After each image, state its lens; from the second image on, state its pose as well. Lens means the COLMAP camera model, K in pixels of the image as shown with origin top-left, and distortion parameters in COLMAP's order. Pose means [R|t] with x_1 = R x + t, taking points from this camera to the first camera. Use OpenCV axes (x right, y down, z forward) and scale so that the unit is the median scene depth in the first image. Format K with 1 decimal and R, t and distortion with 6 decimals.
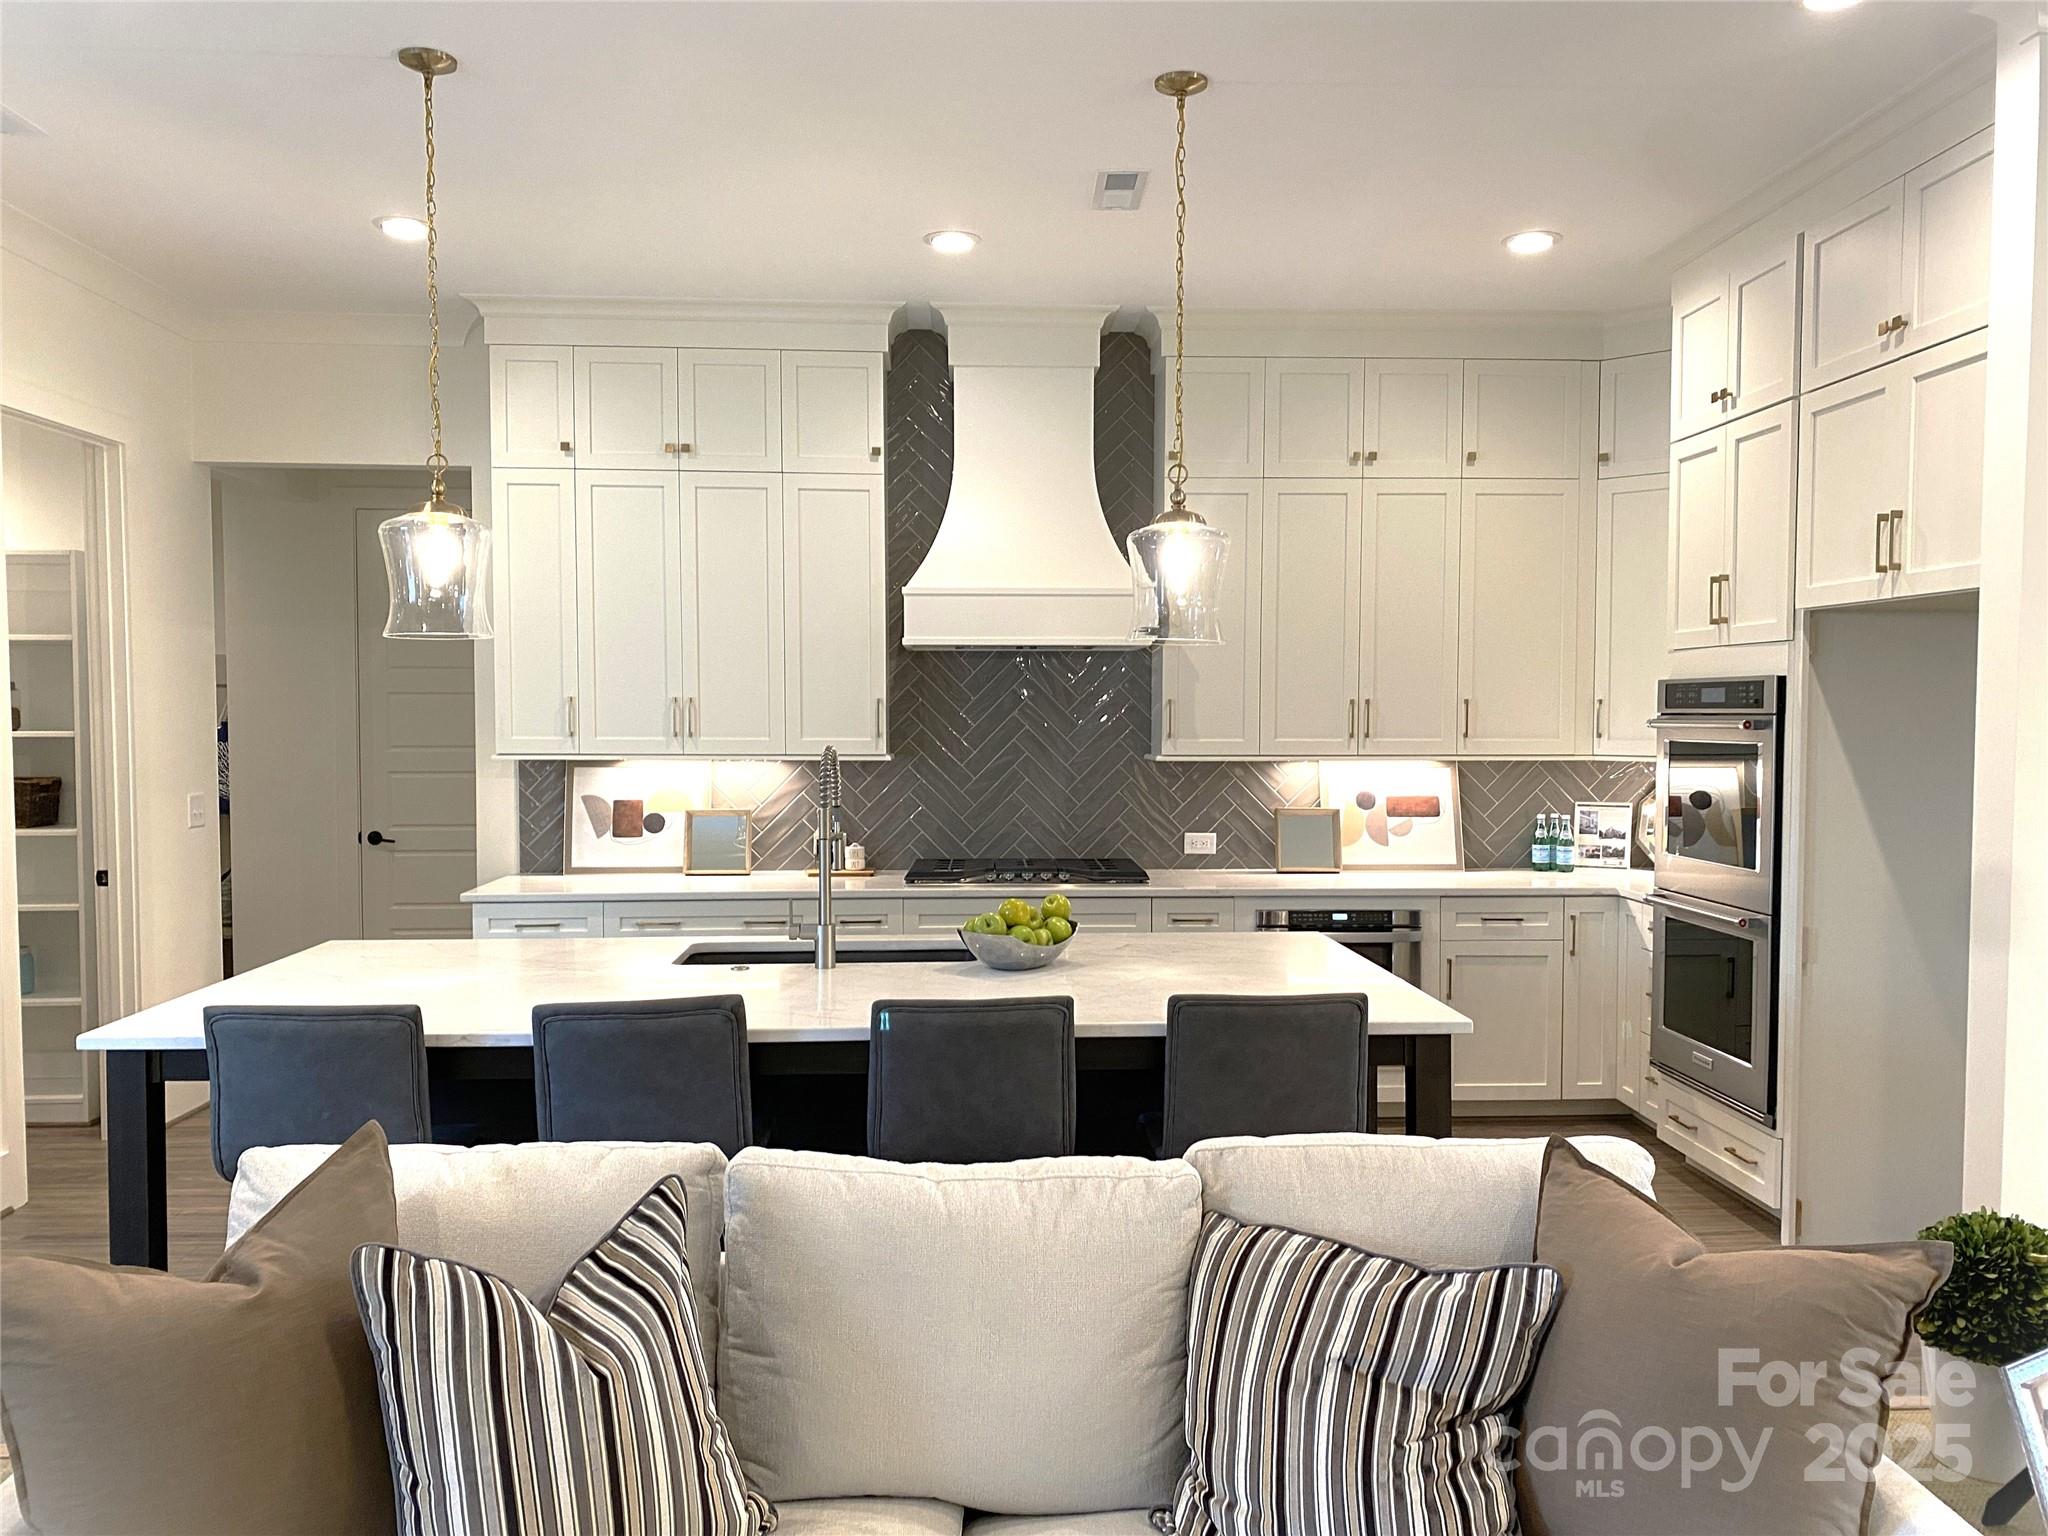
lens RADIAL K [[1558.2, 0, 1033.0], [0, 1558.2, 786.8], [0, 0, 1]] dist [0.050625, -0.052805]
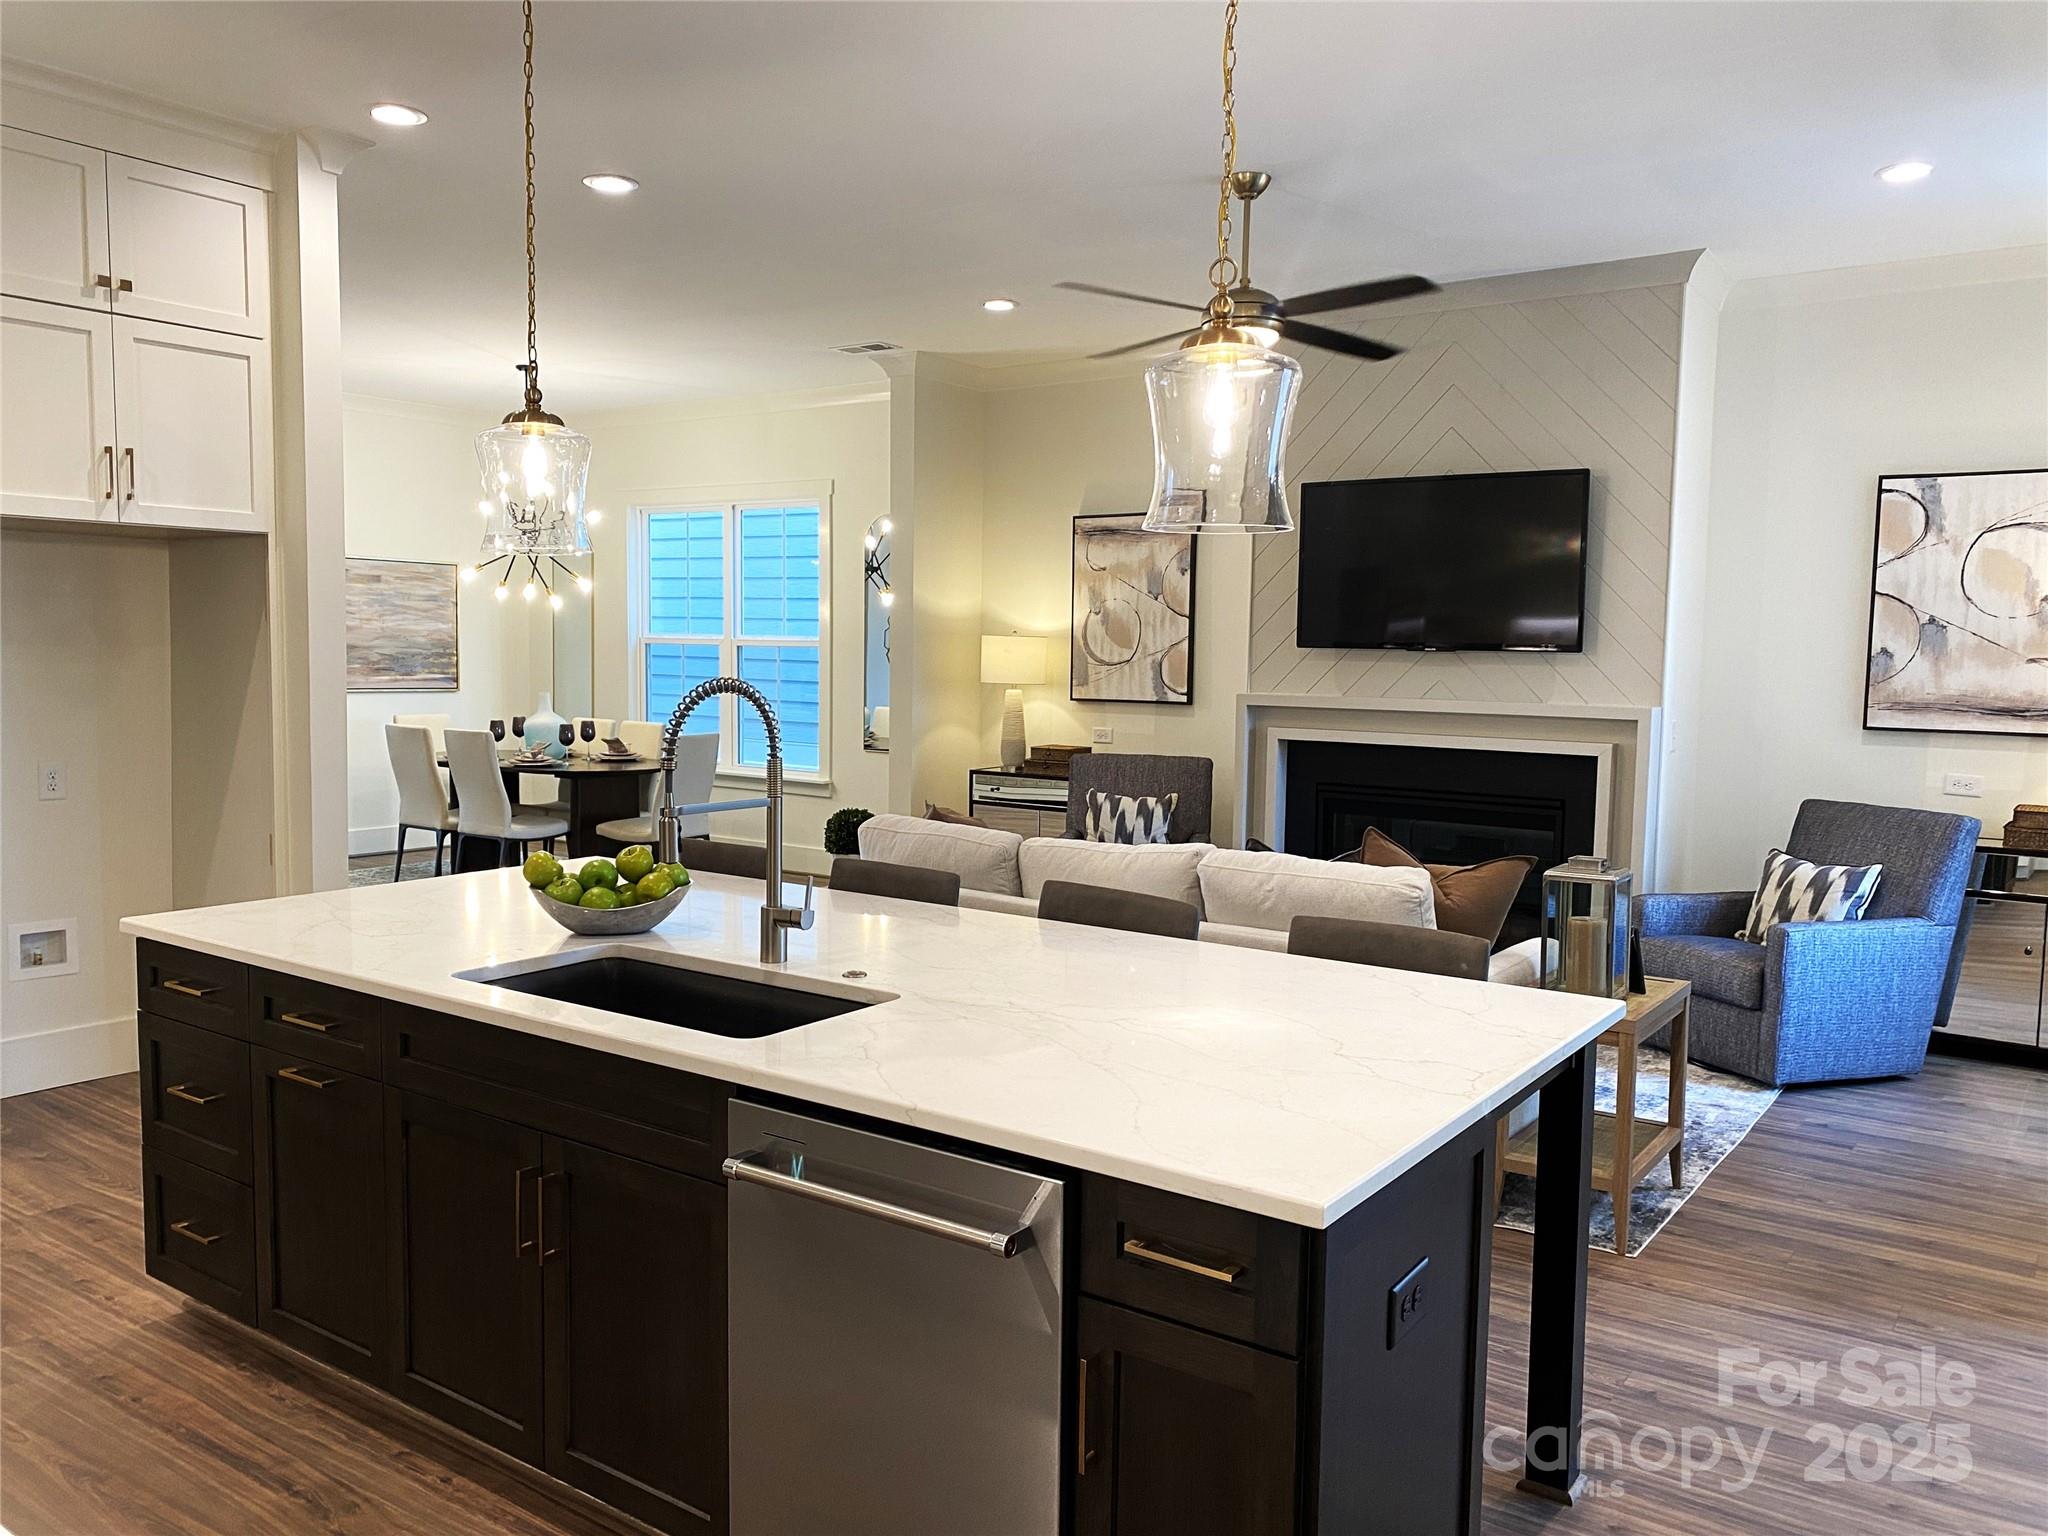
lens RADIAL K [[1558.2, 0, 993.7], [0, 1558.2, 785.7], [0, 0, 1]] dist [0.050625, -0.052805]
pose [[-0.770064, -0.072531, 0.633830, -0.465591], [0.014881, 0.991204, 0.131507, -0.047302], [-0.637793, 0.110701, -0.762211, 1.000374]]
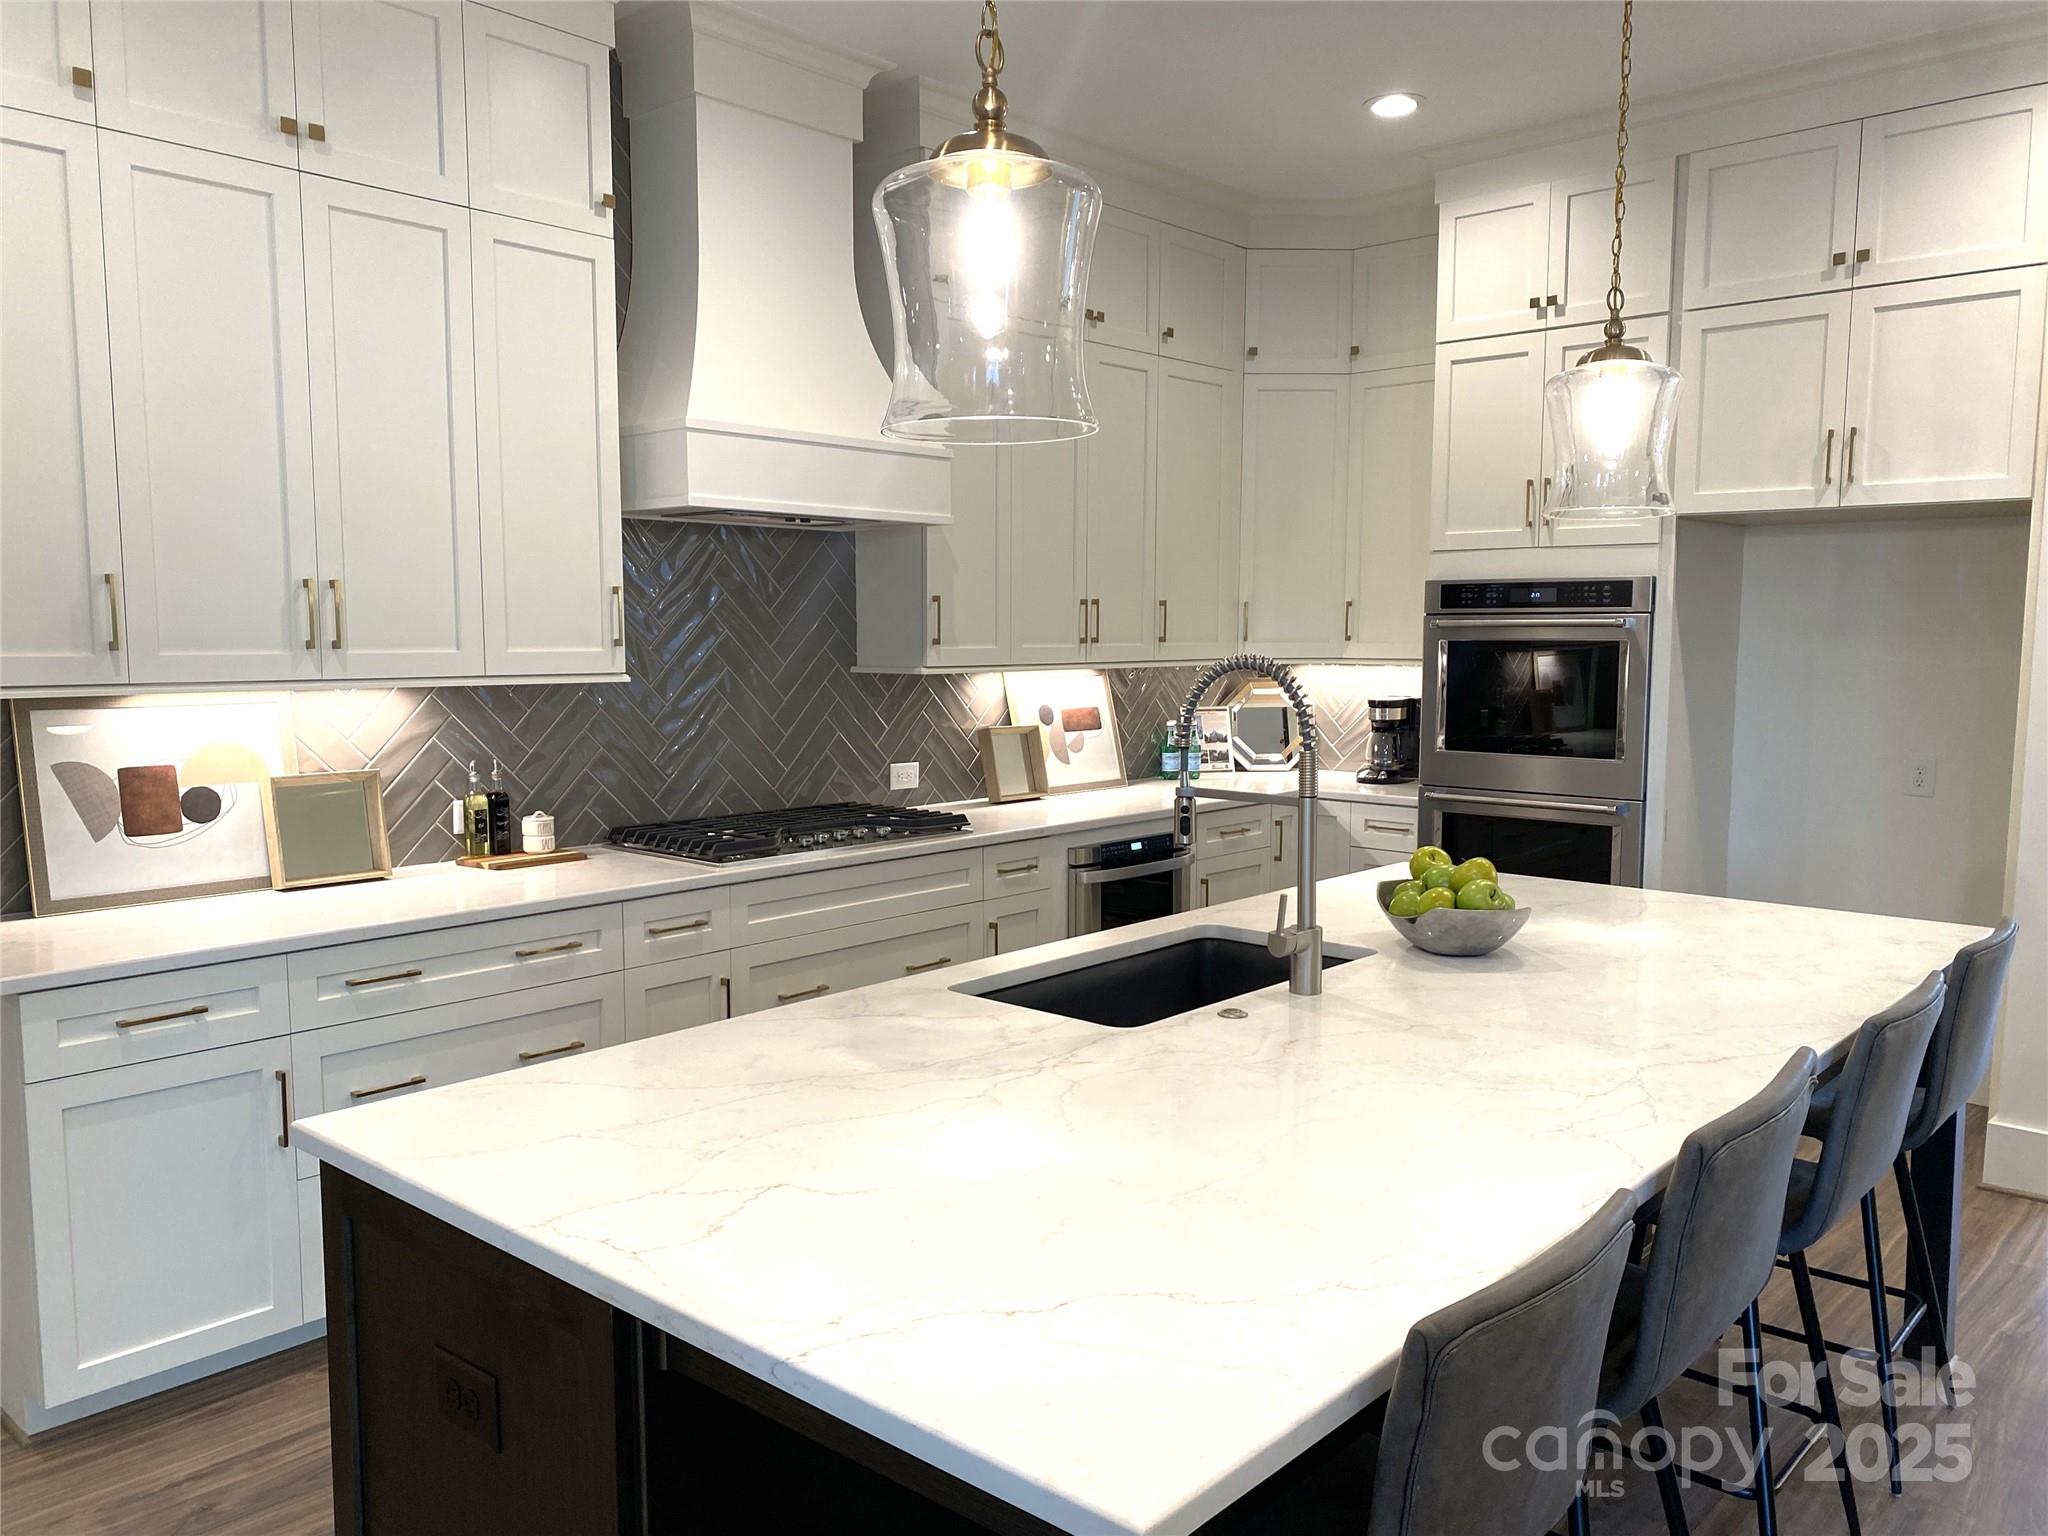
lens RADIAL K [[1558.2, 0, 1014.9], [0, 1558.2, 784.8], [0, 0, 1]] dist [0.050625, -0.052805]
pose [[0.712223, -0.072378, 0.698212, -0.444250], [0.034050, 0.997061, 0.068624, -0.013422], [-0.701127, -0.025102, 0.712594, 0.408050]]
